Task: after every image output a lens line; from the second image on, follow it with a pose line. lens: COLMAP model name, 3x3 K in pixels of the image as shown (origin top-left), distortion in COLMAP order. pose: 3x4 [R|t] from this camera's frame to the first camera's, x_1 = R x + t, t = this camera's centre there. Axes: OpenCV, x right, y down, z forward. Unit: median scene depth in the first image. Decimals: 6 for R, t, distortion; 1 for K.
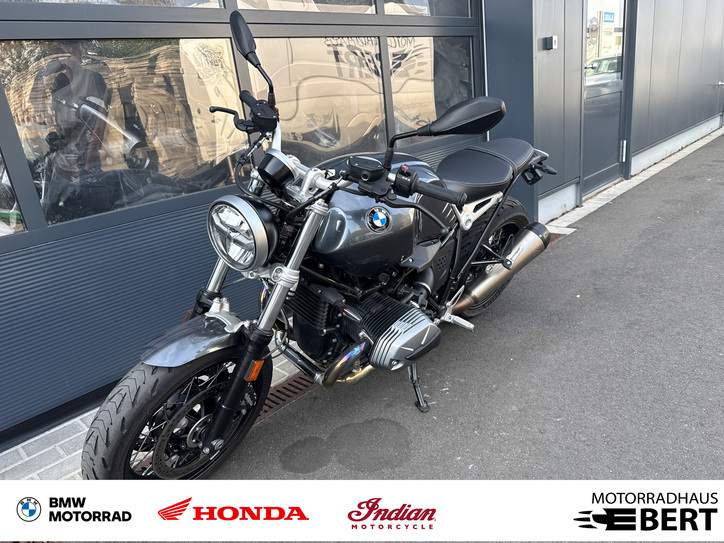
lens RADIAL K [[511.3, 0, 362.6], [0, 511.3, 273.8], [0, 0, 1]] dist [0.012578, -0.020230]
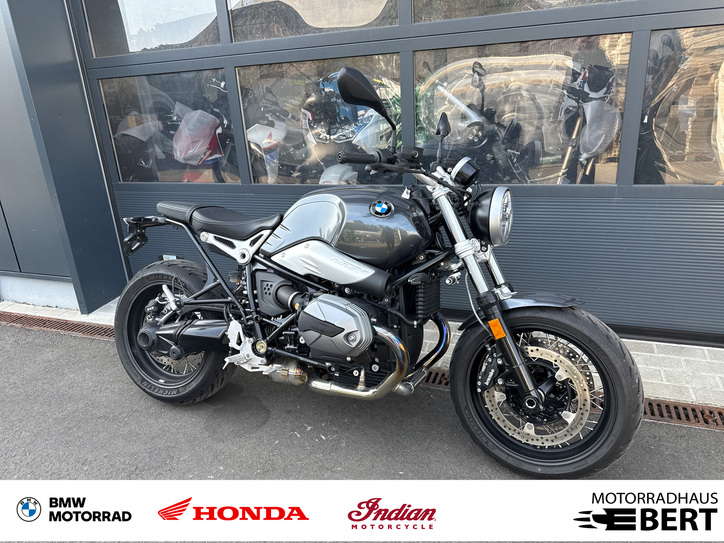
lens RADIAL K [[511.3, 0, 363.0], [0, 511.3, 269.1], [0, 0, 1]] dist [0.012578, -0.020230]
pose [[0.397491, 0.386158, -0.832396, 0.748788], [-0.284897, 0.914244, 0.288082, -0.319180], [0.872258, 0.122637, 0.473419, 0.465695]]
